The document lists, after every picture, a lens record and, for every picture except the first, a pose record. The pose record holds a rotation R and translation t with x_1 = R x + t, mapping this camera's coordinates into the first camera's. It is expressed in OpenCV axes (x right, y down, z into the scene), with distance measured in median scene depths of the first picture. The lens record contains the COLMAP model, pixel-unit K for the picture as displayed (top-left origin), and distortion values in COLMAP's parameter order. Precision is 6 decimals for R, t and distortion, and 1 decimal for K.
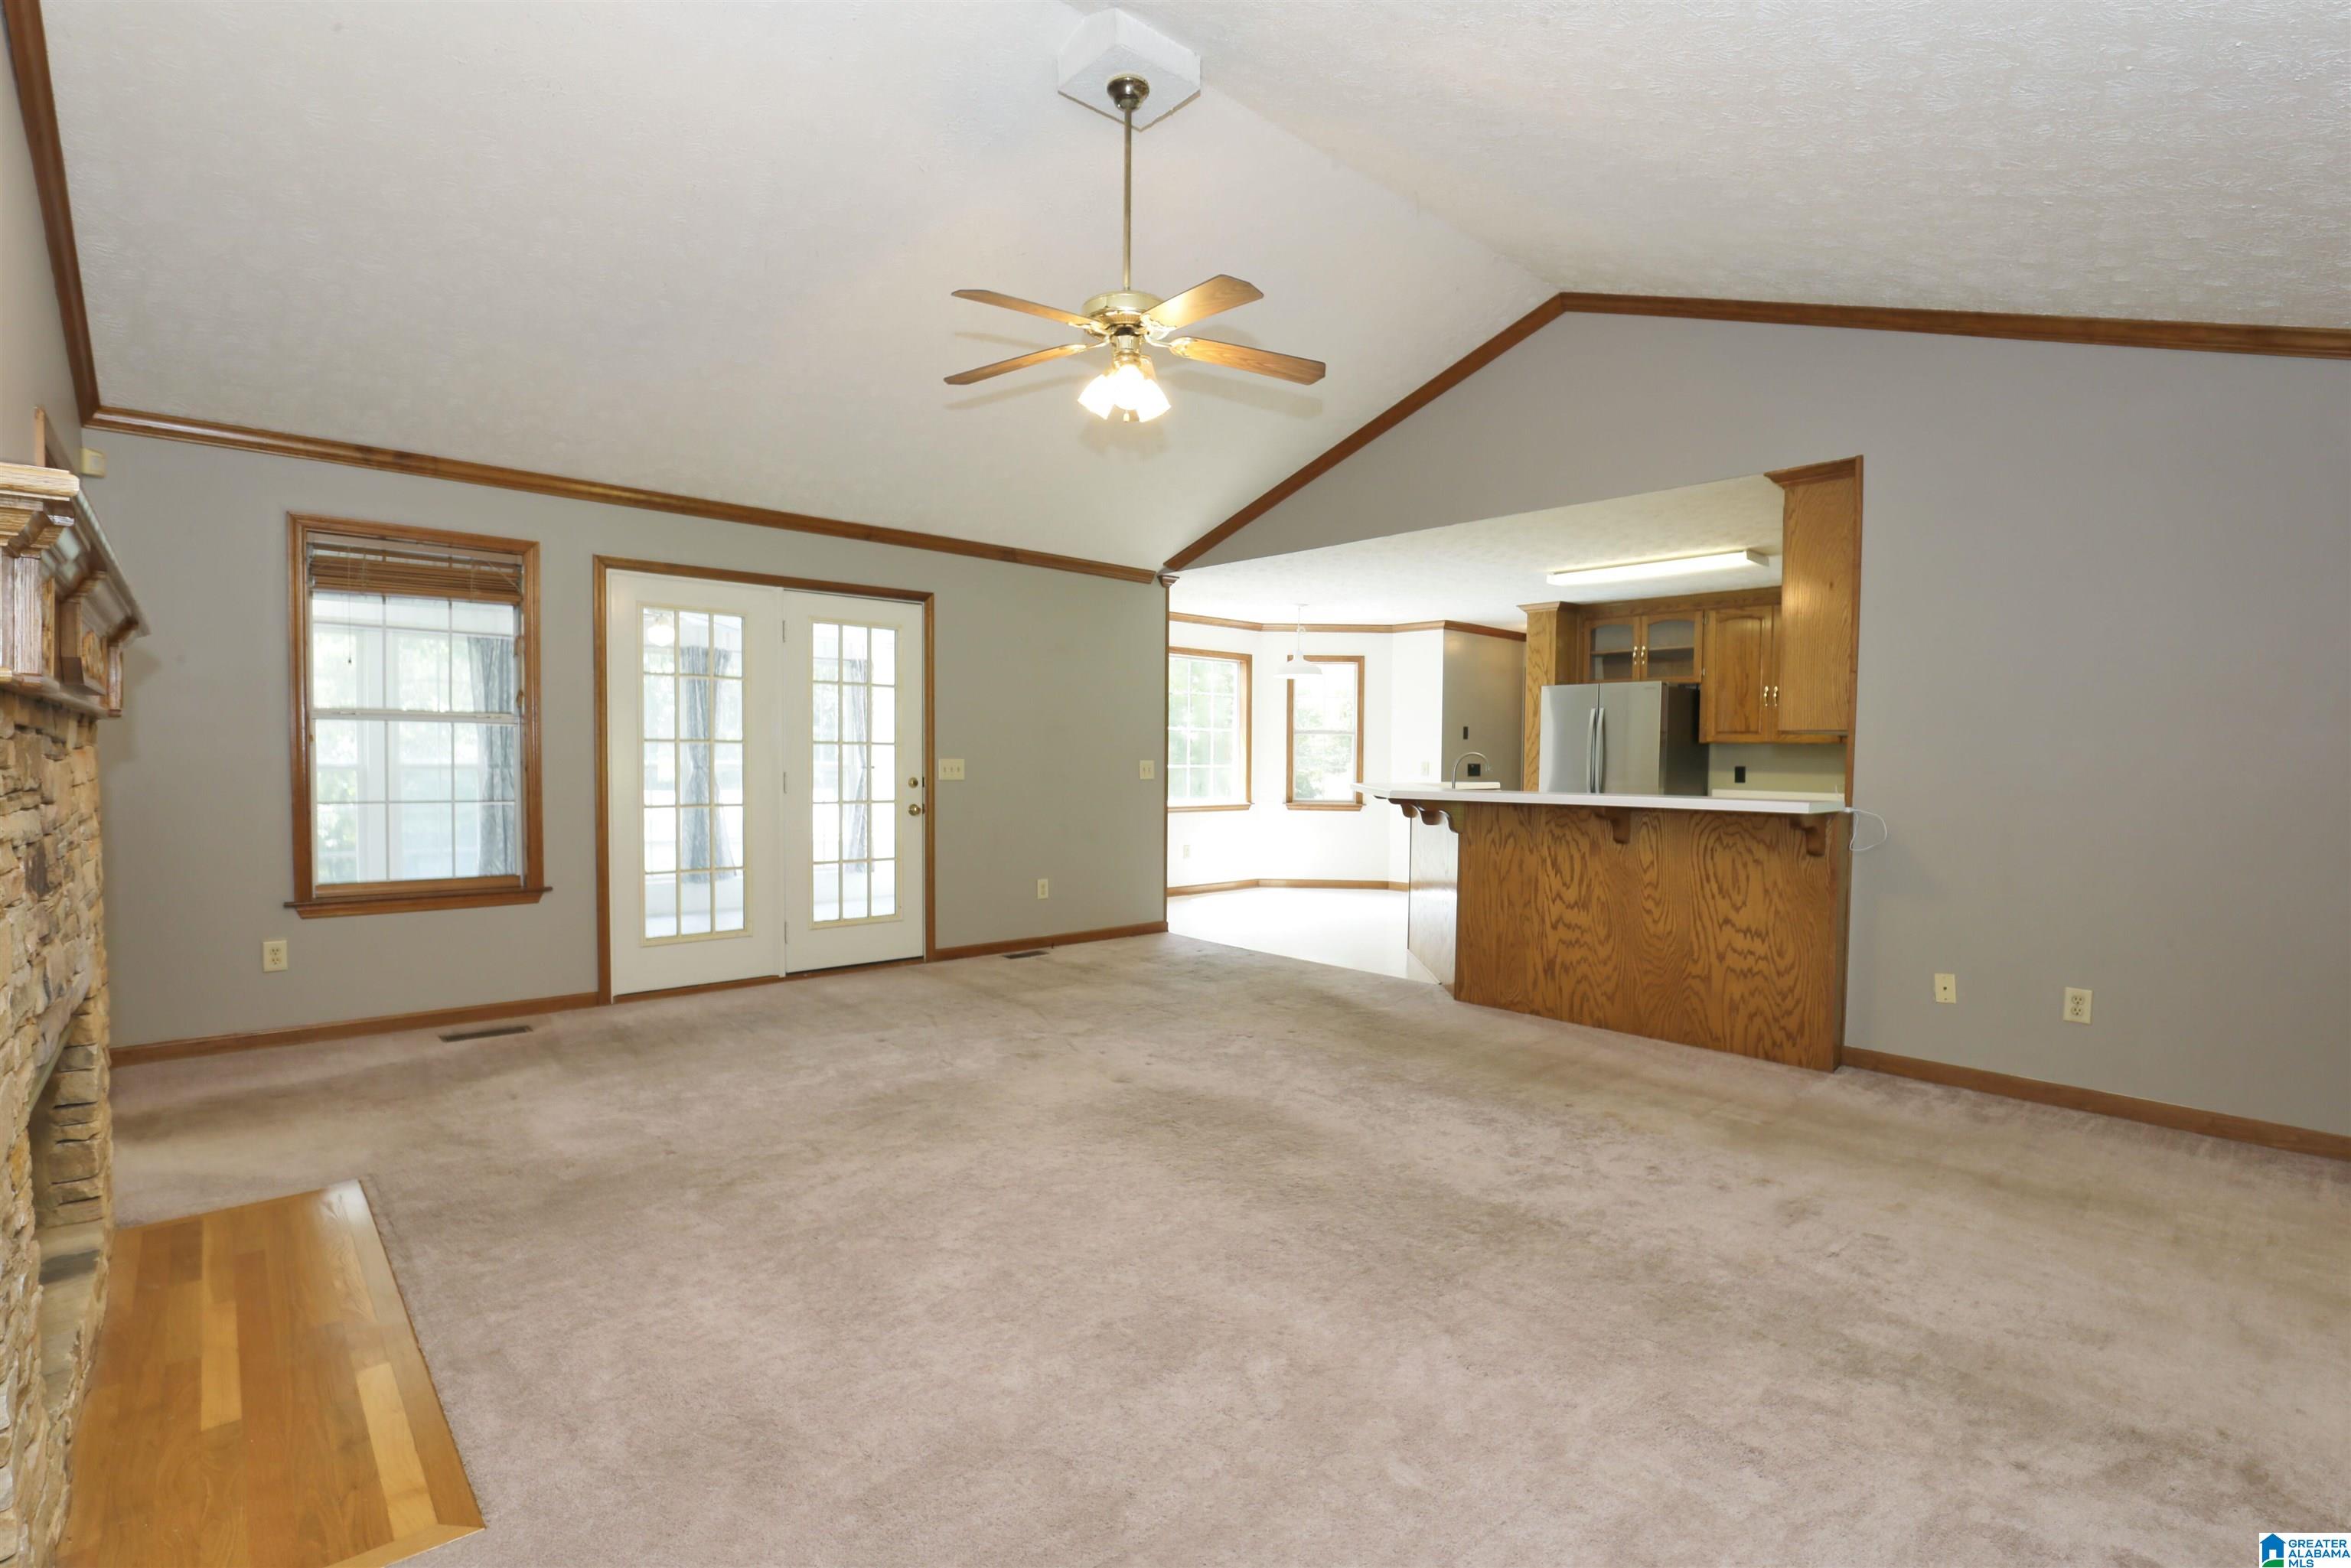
lens RADIAL K [[1109.8, 0, 1172.1], [0, 1109.8, 760.0], [0, 0, 1]] dist [-0.024956, 0.001122]
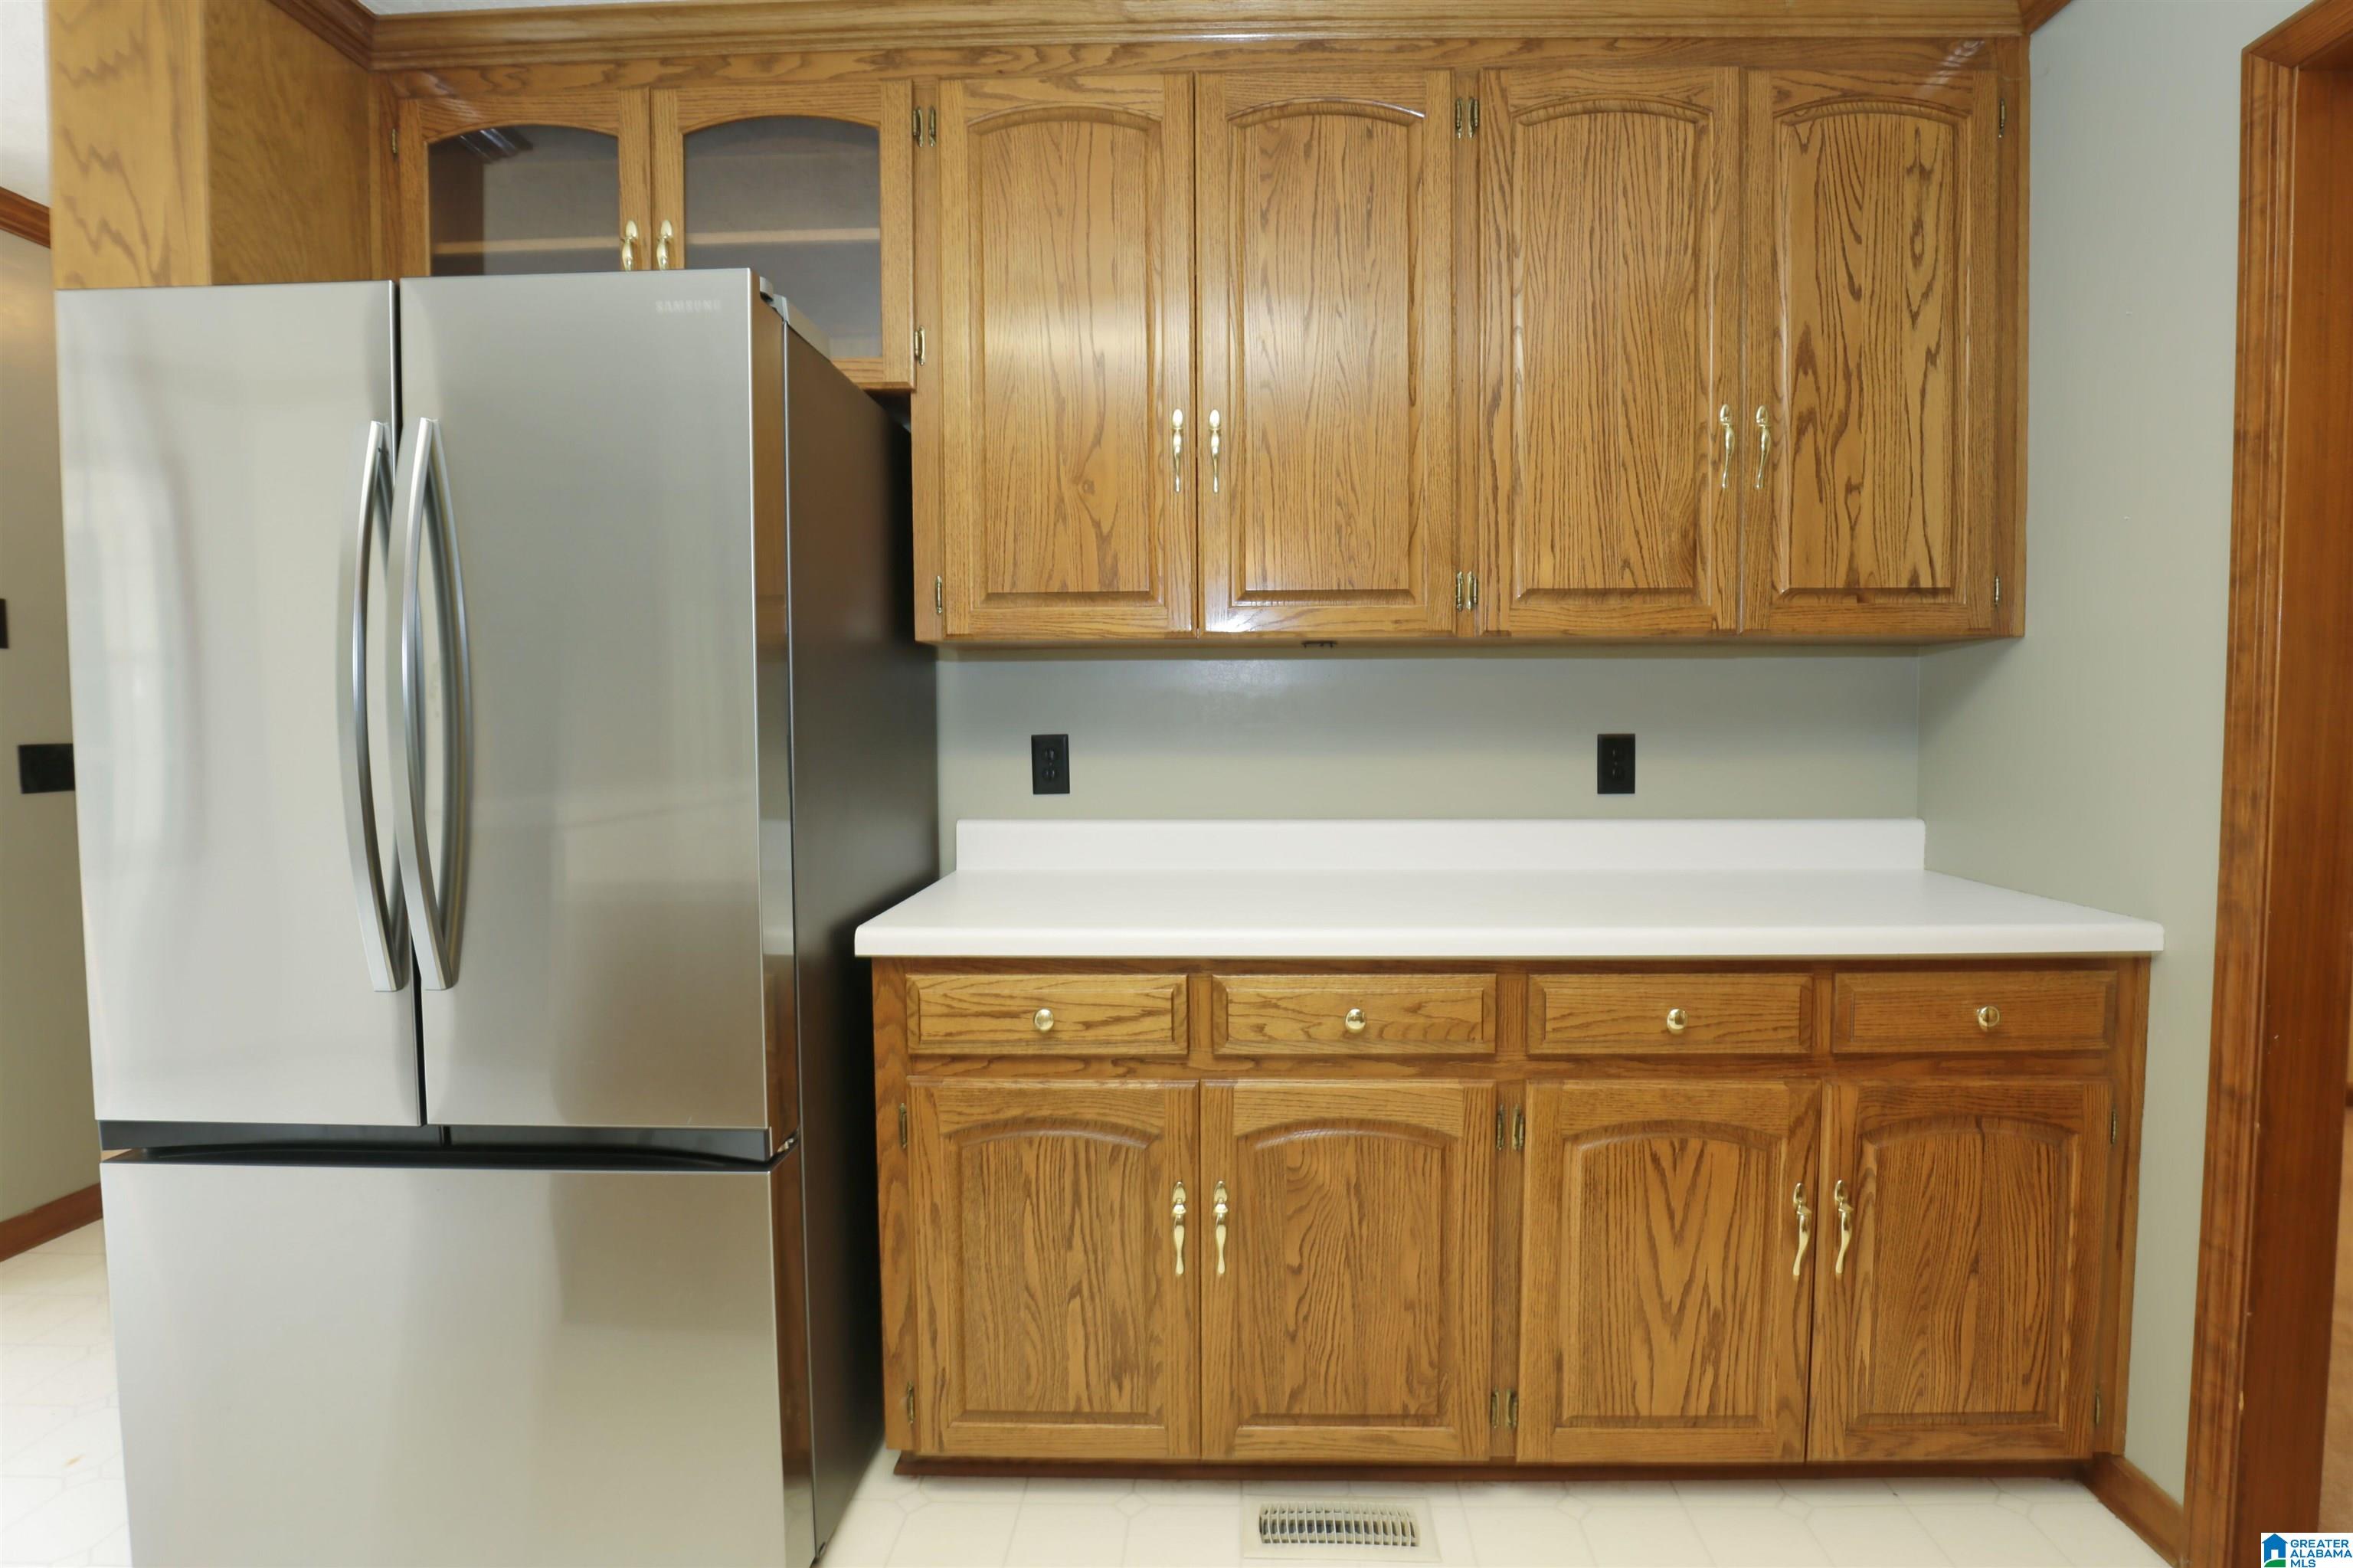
lens RADIAL K [[1136.3, 0, 1212.1], [0, 1136.3, 775.0], [0, 0, 1]] dist [-0.031065, 0.001106]
pose [[0.677083, -0.052502, 0.734032, 0.342386], [0.013700, 0.998178, 0.058759, 0.000536], [-0.735780, -0.029728, 0.676568, 0.788591]]
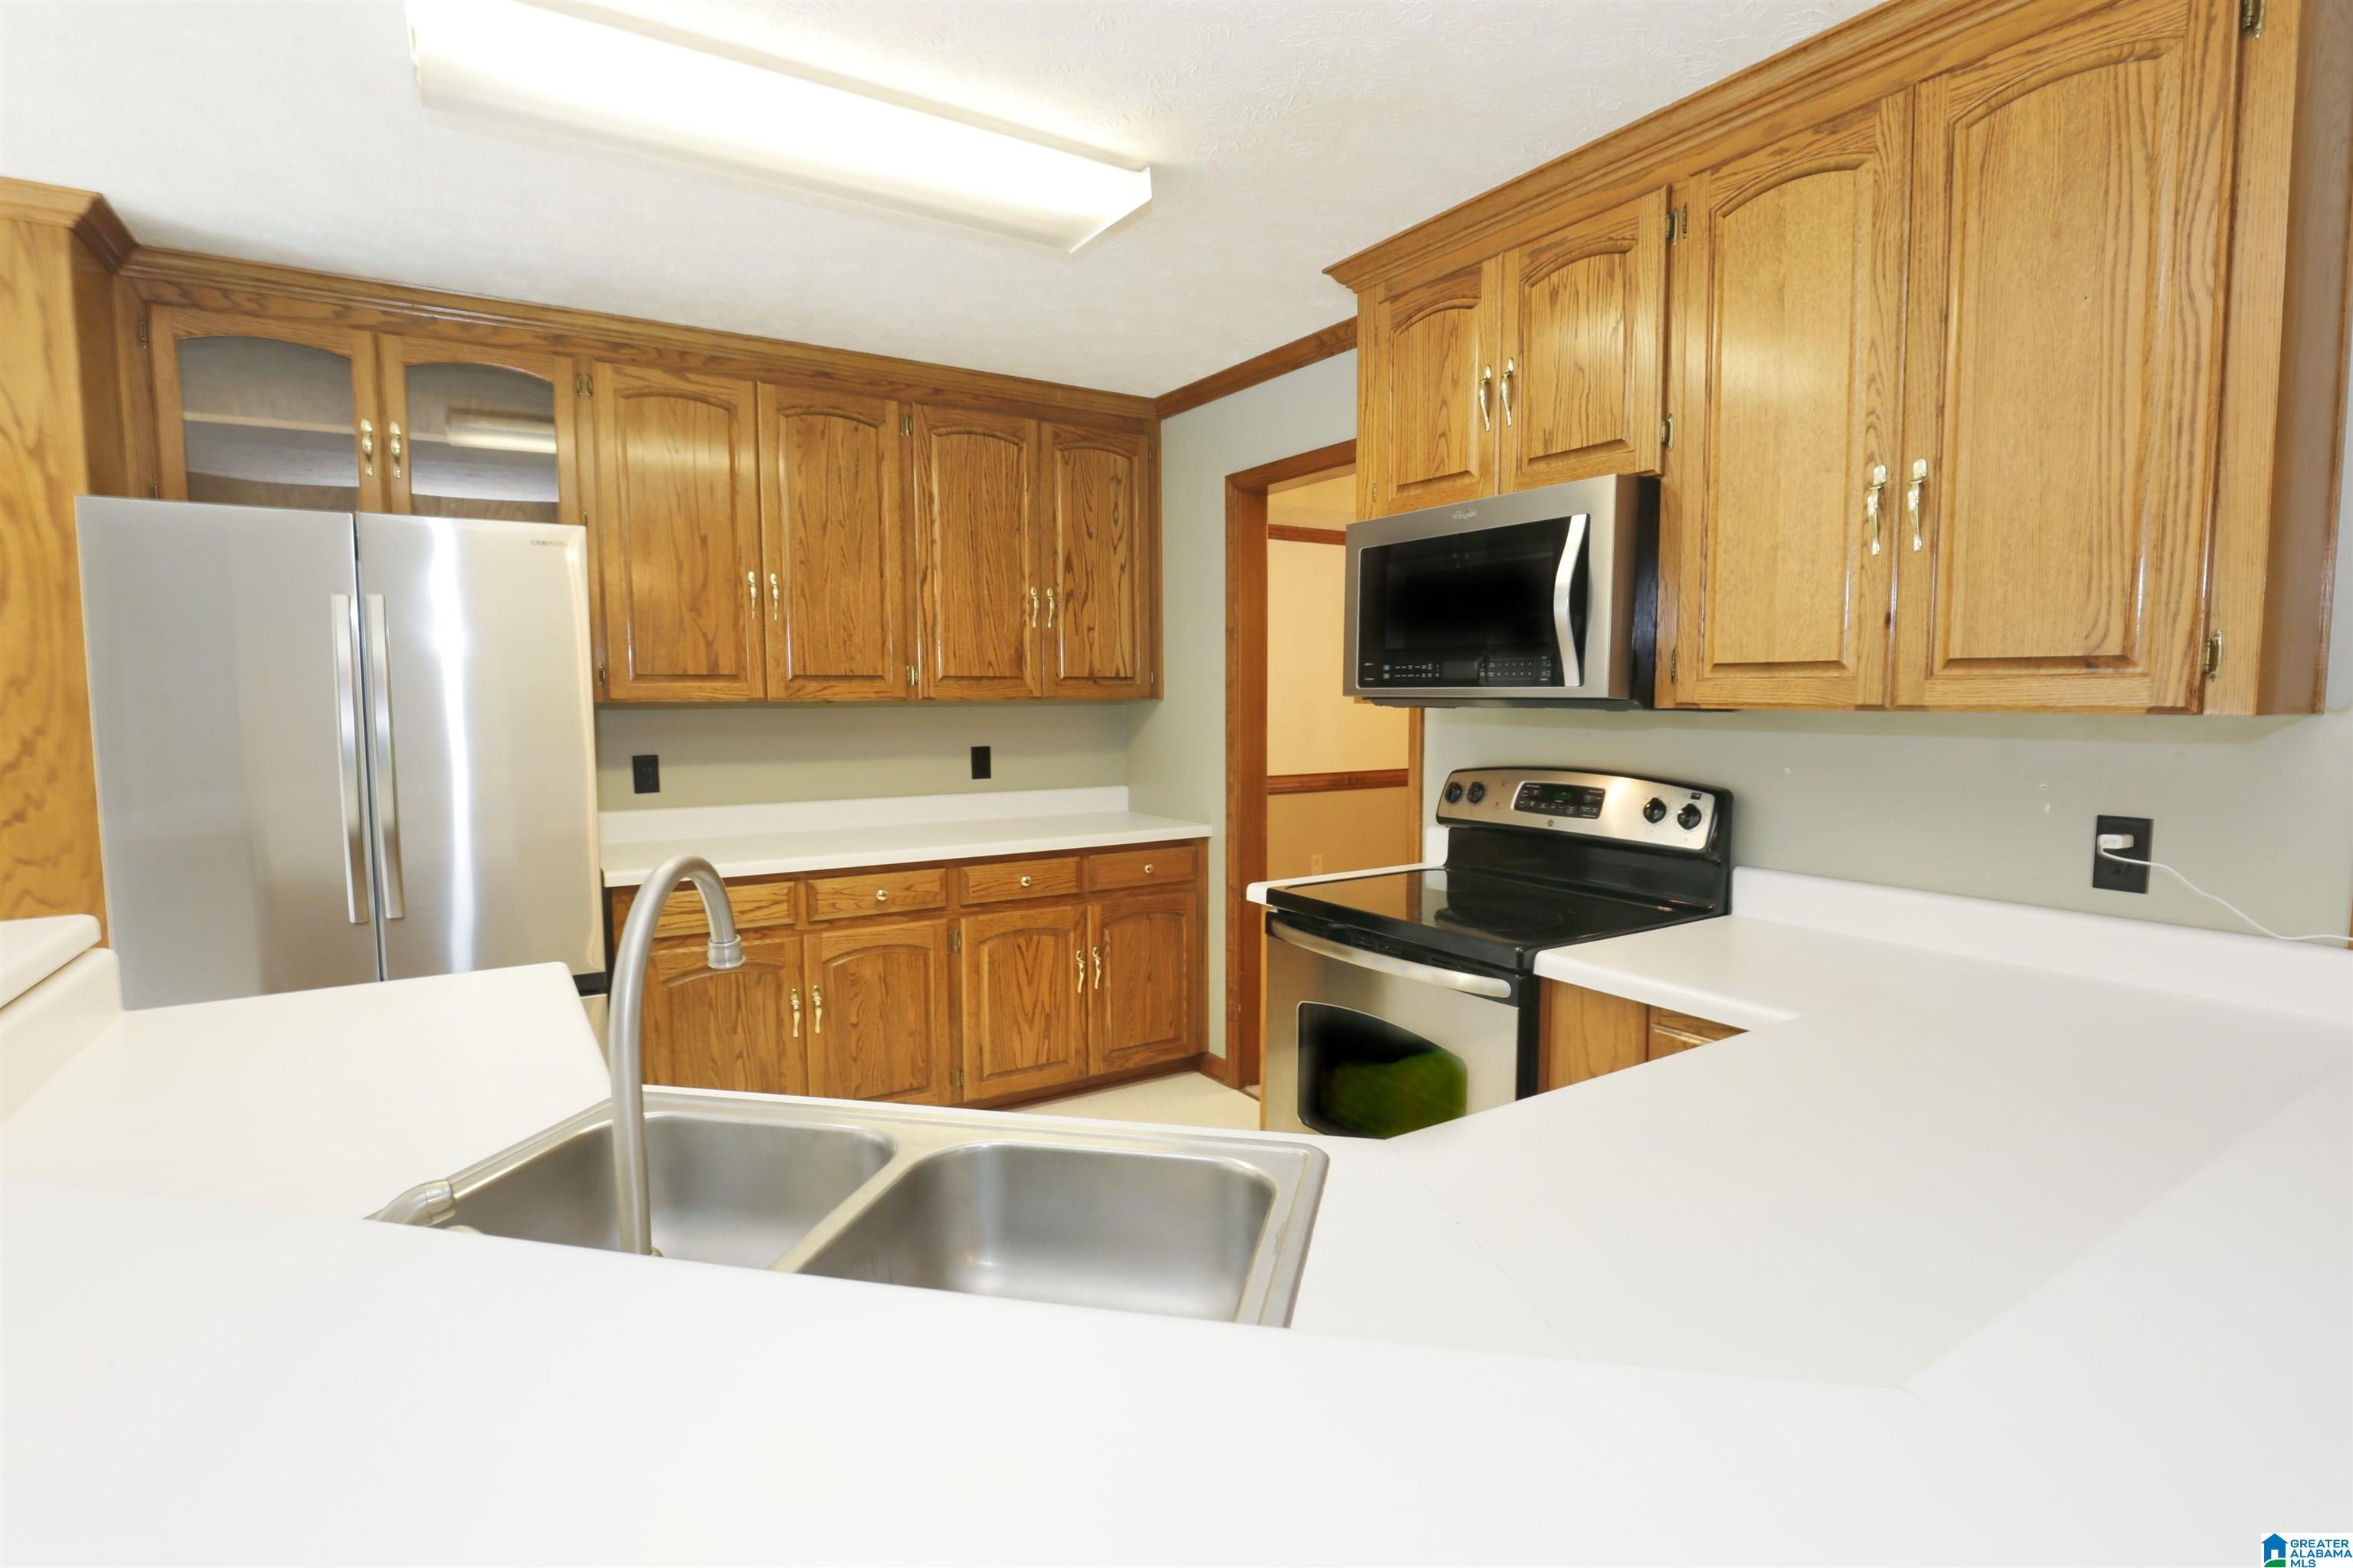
lens RADIAL K [[1136.3, 0, 1212.1], [0, 1136.3, 775.0], [0, 0, 1]] dist [-0.031065, 0.001106]
pose [[0.128970, -0.080914, 0.988342, 0.112226], [0.006047, 0.996711, 0.080810, -0.020378], [-0.991630, -0.004446, 0.129035, 0.731794]]
